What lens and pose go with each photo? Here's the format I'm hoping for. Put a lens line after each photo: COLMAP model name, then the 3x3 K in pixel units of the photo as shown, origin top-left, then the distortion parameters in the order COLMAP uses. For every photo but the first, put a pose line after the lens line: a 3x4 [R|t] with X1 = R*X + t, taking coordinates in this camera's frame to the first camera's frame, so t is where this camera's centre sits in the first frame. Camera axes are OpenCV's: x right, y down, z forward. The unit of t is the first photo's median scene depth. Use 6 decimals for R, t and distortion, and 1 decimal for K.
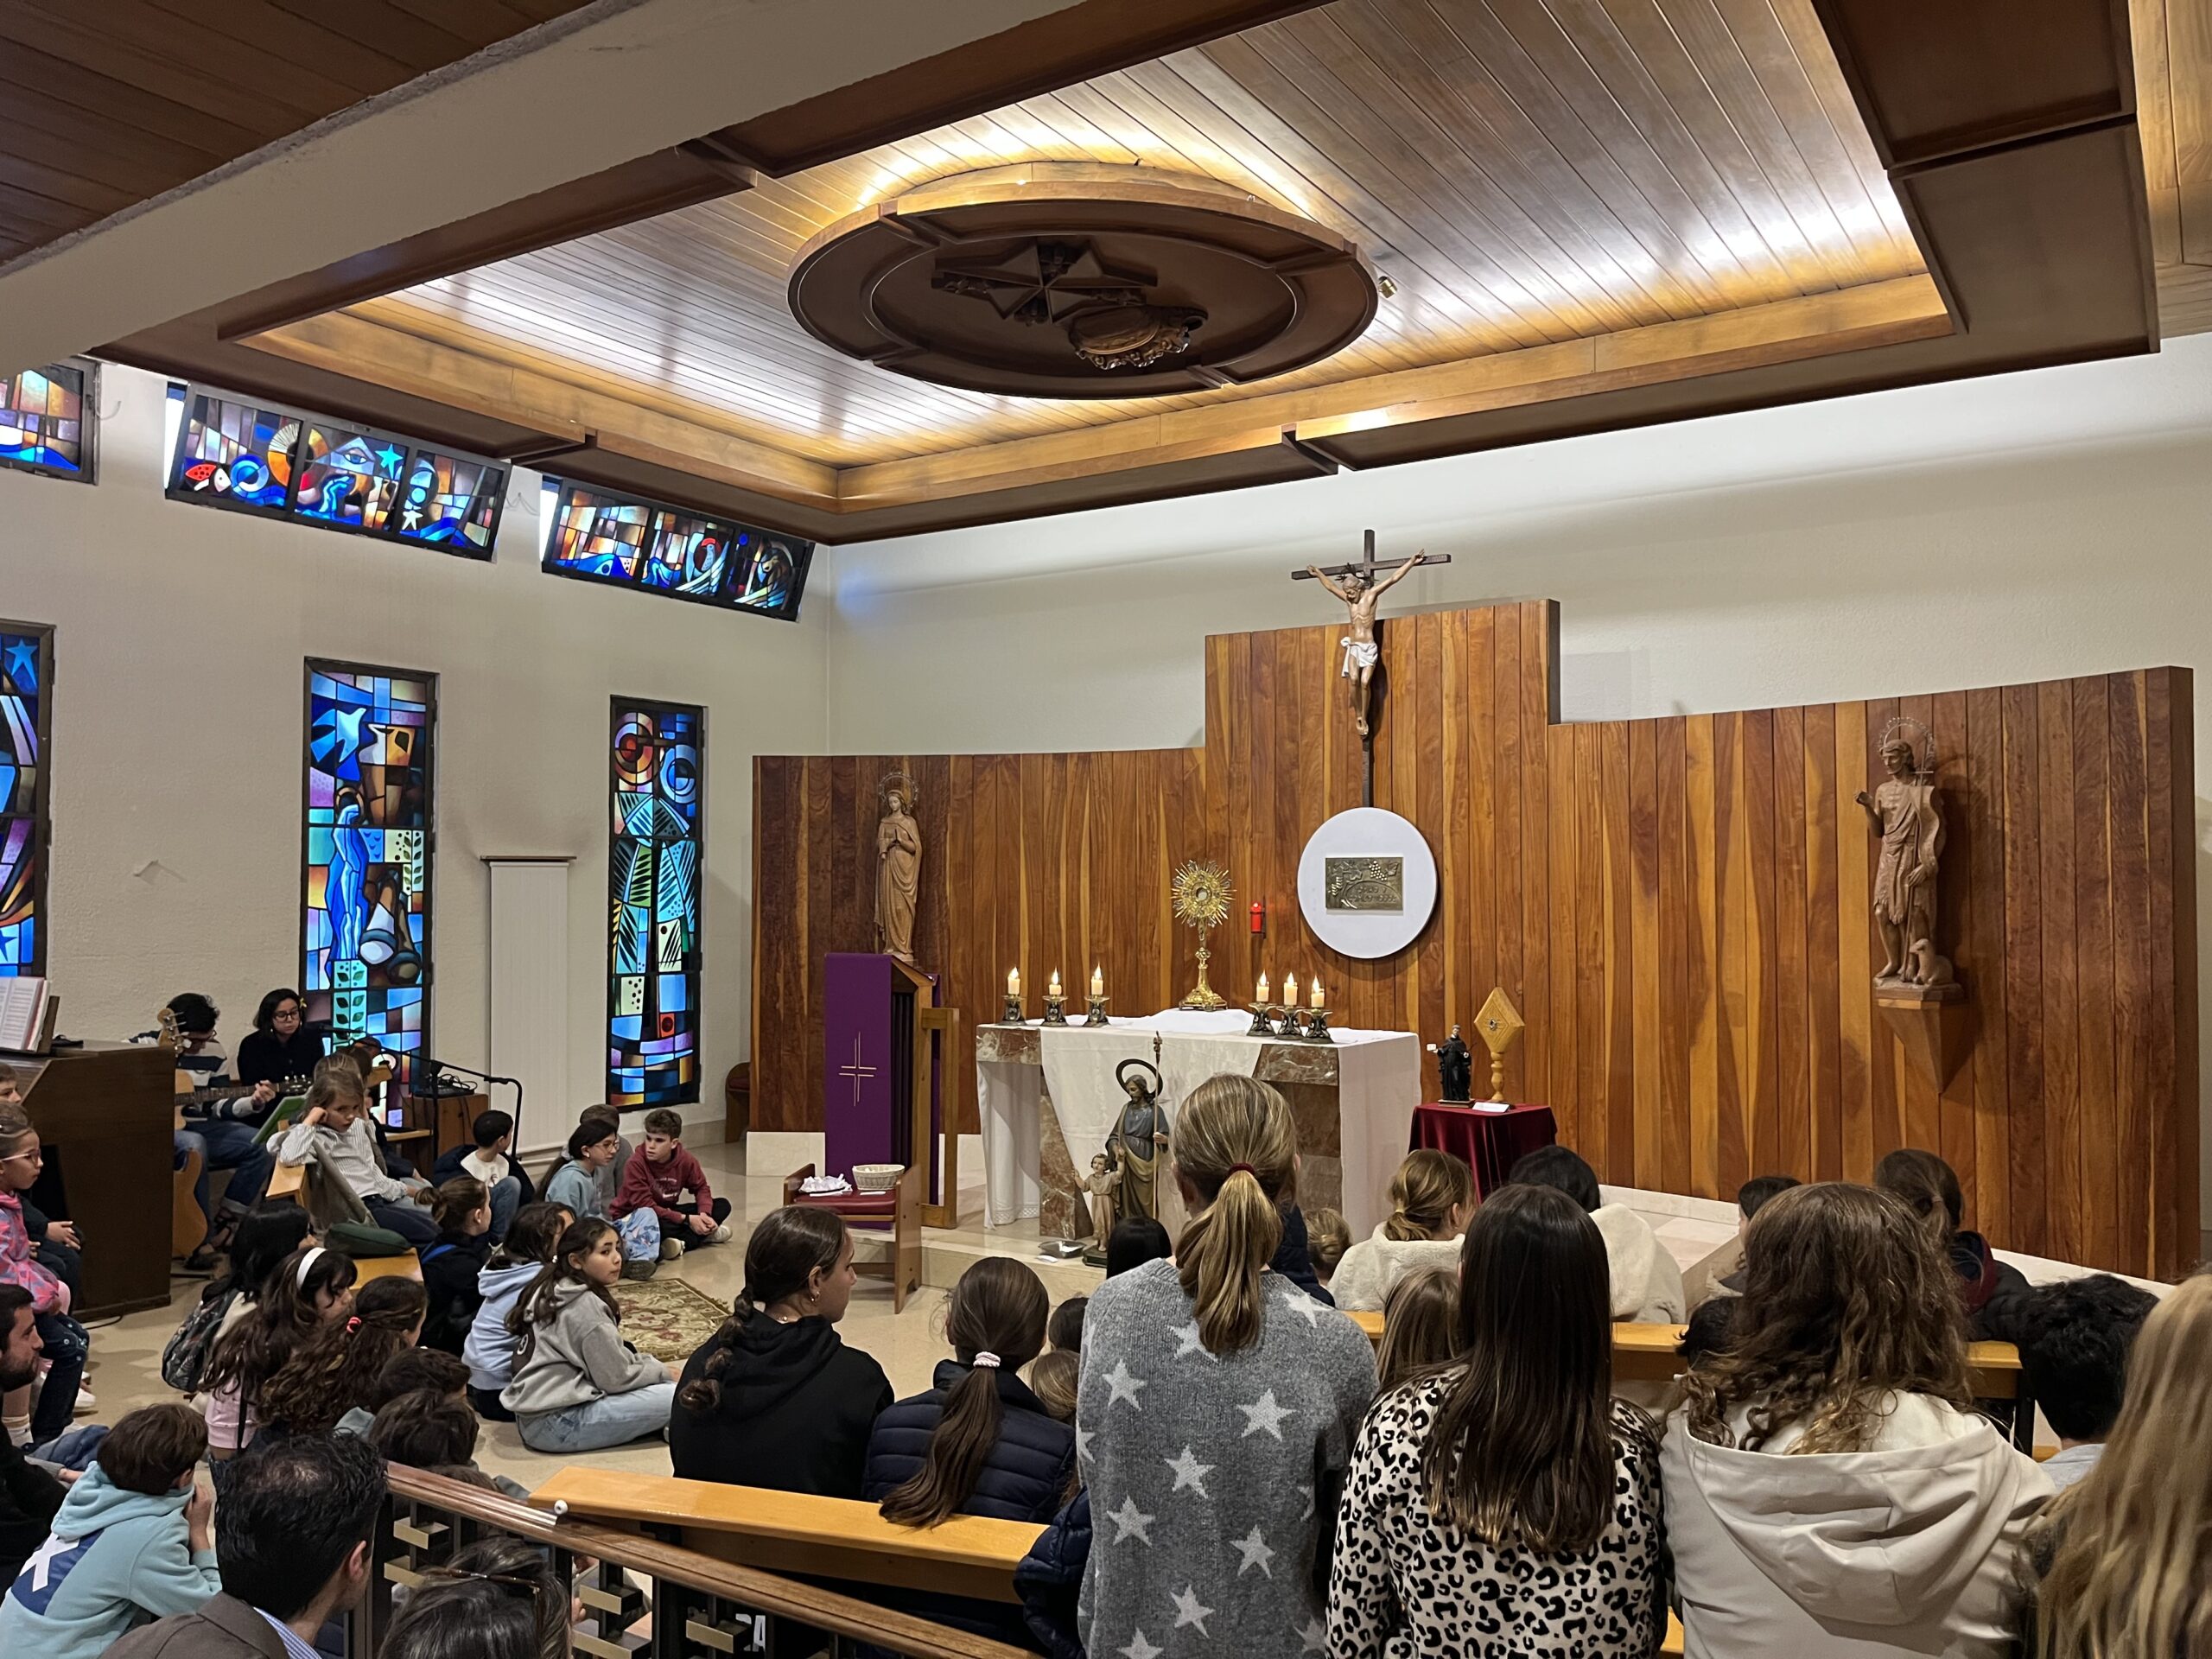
lens RADIAL K [[1674.5, 0, 1118.9], [0, 1674.5, 854.1], [0, 0, 1]] dist [0.050196, -0.049378]
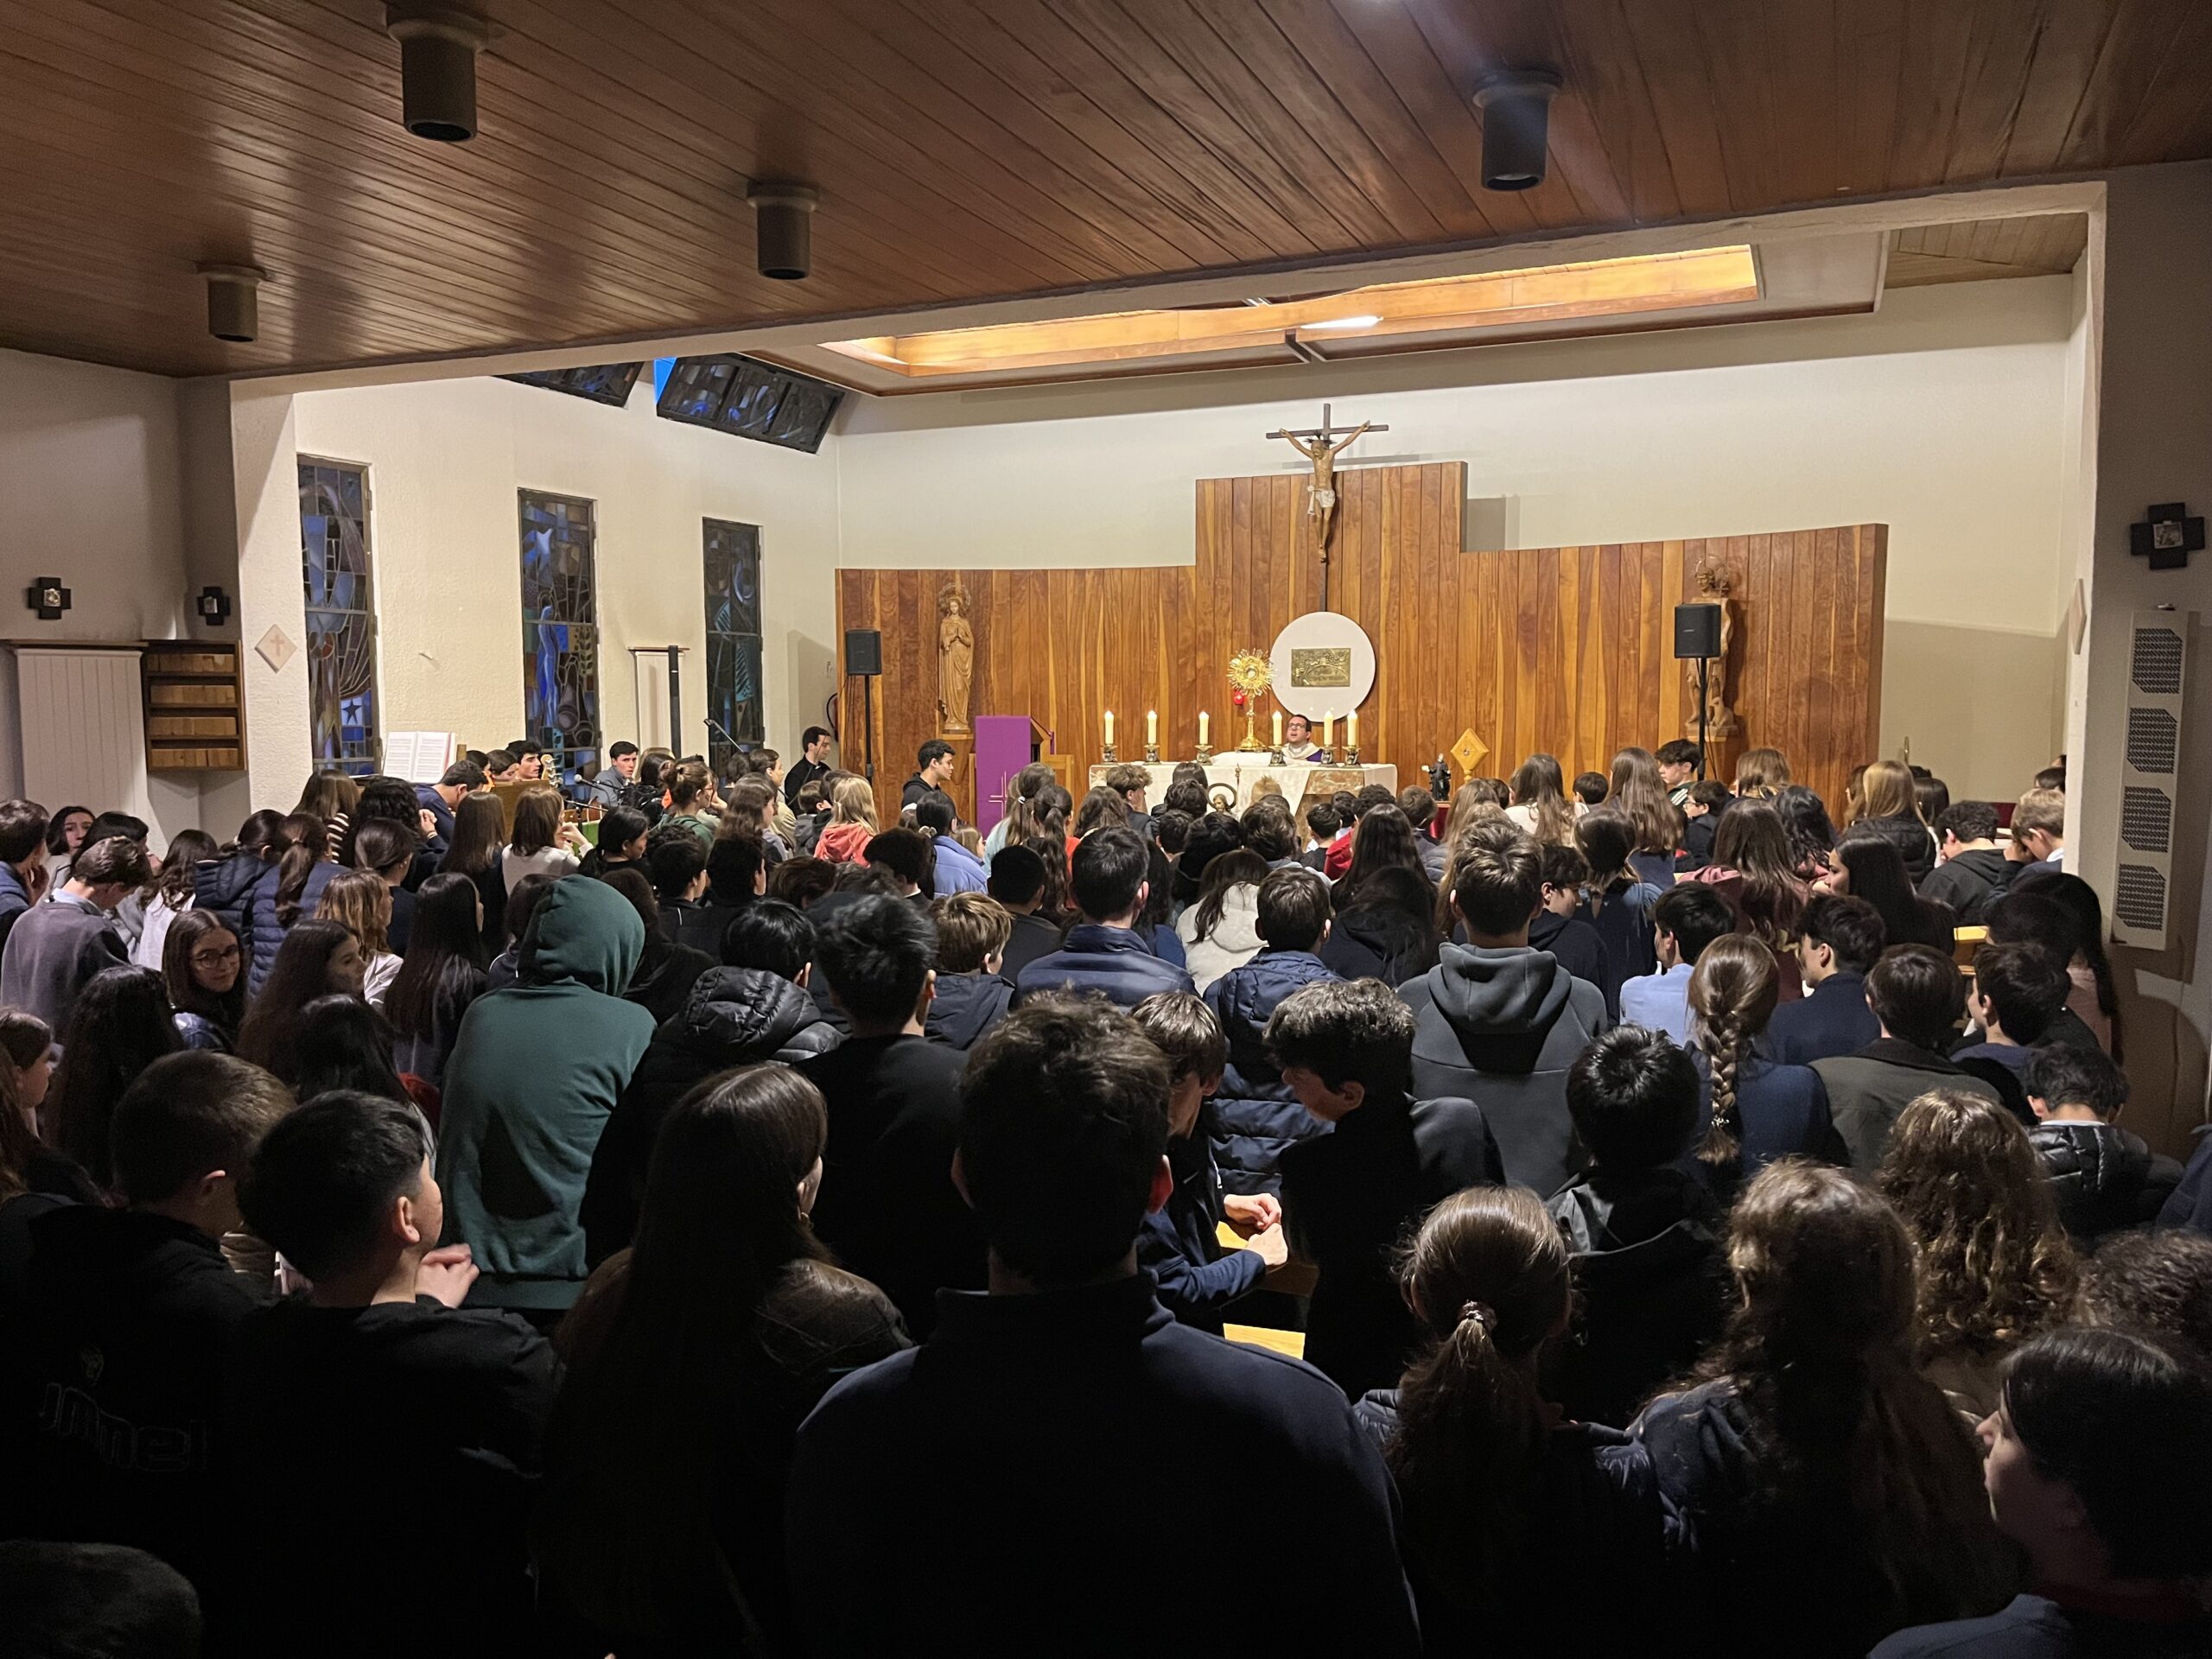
lens RADIAL K [[1674.5, 0, 1091.9], [0, 1674.5, 863.0], [0, 0, 1]] dist [0.050196, -0.049378]
pose [[0.986551, -0.020509, 0.162162, -0.265229], [0.000904, 0.992766, 0.120060, 0.011450], [-0.163451, -0.118299, 0.979433, -0.340422]]
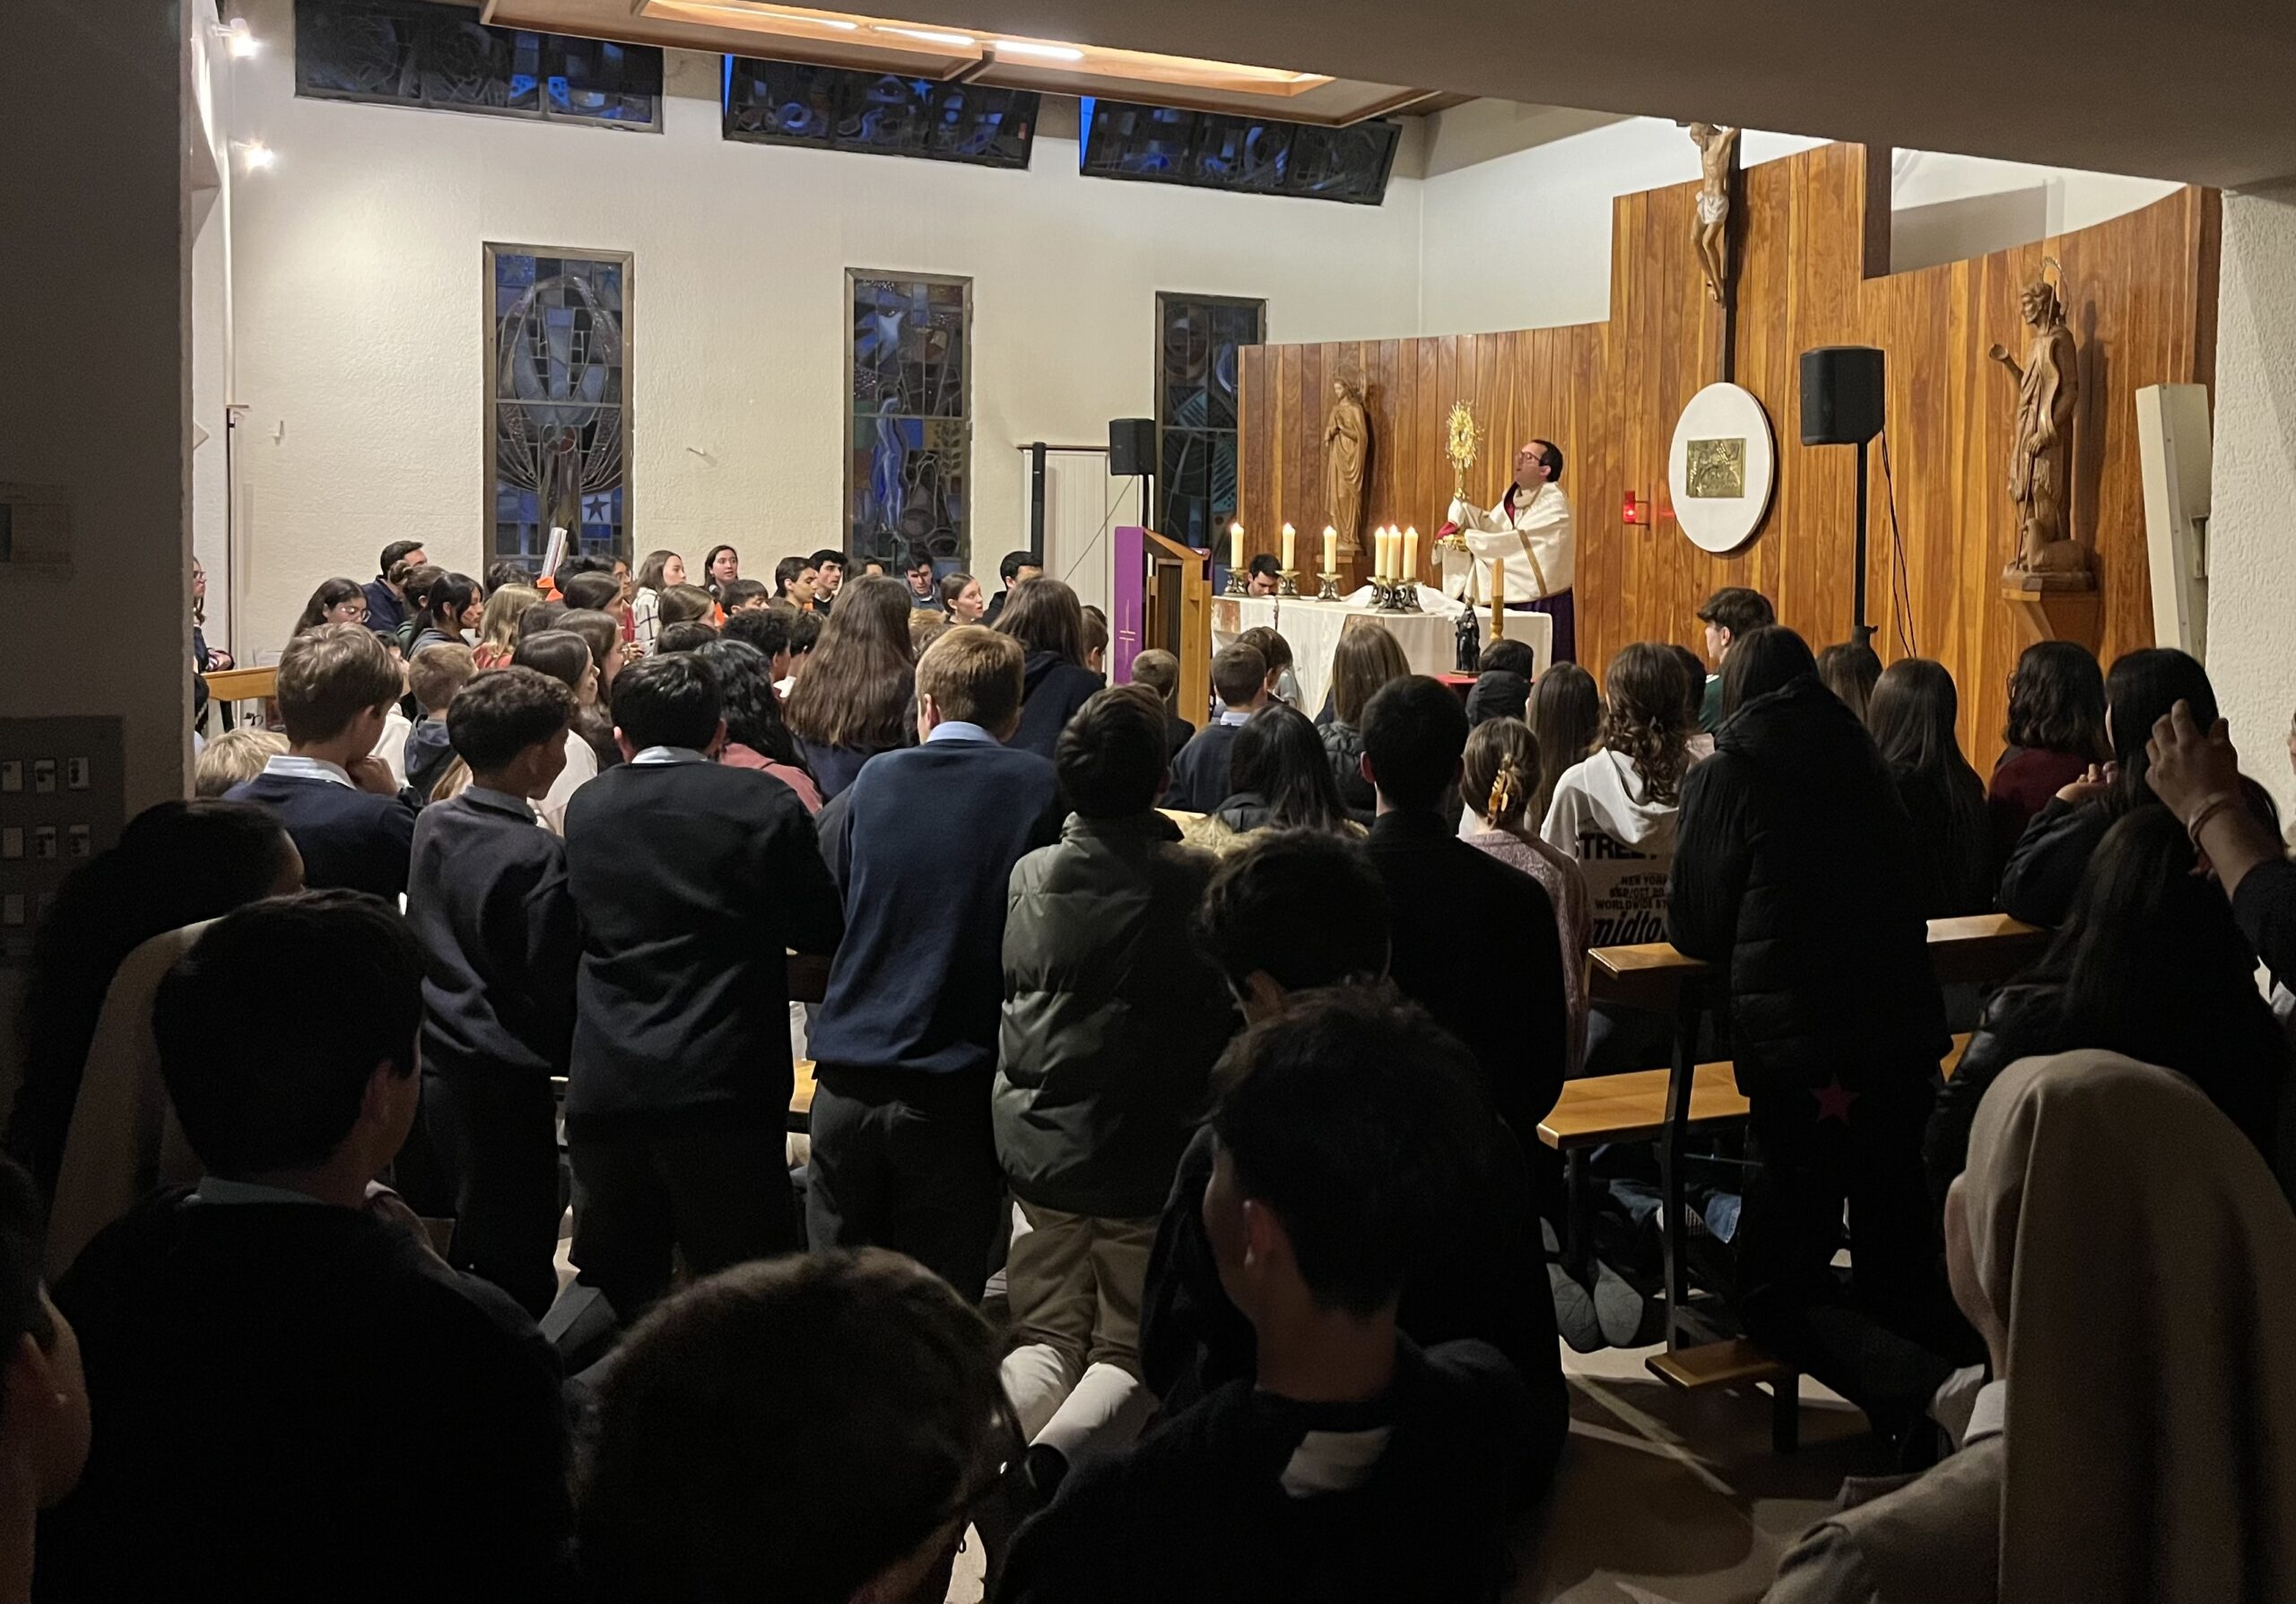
lens RADIAL K [[2082.5, 0, 1353.4], [0, 2082.5, 593.8], [0, 0, 1]] dist [0.063467, 0.000000]
pose [[0.860706, 0.032510, -0.508063, 0.542926], [-0.005878, 0.998527, 0.053937, 0.025346], [0.509068, -0.043438, 0.859630, -0.058281]]
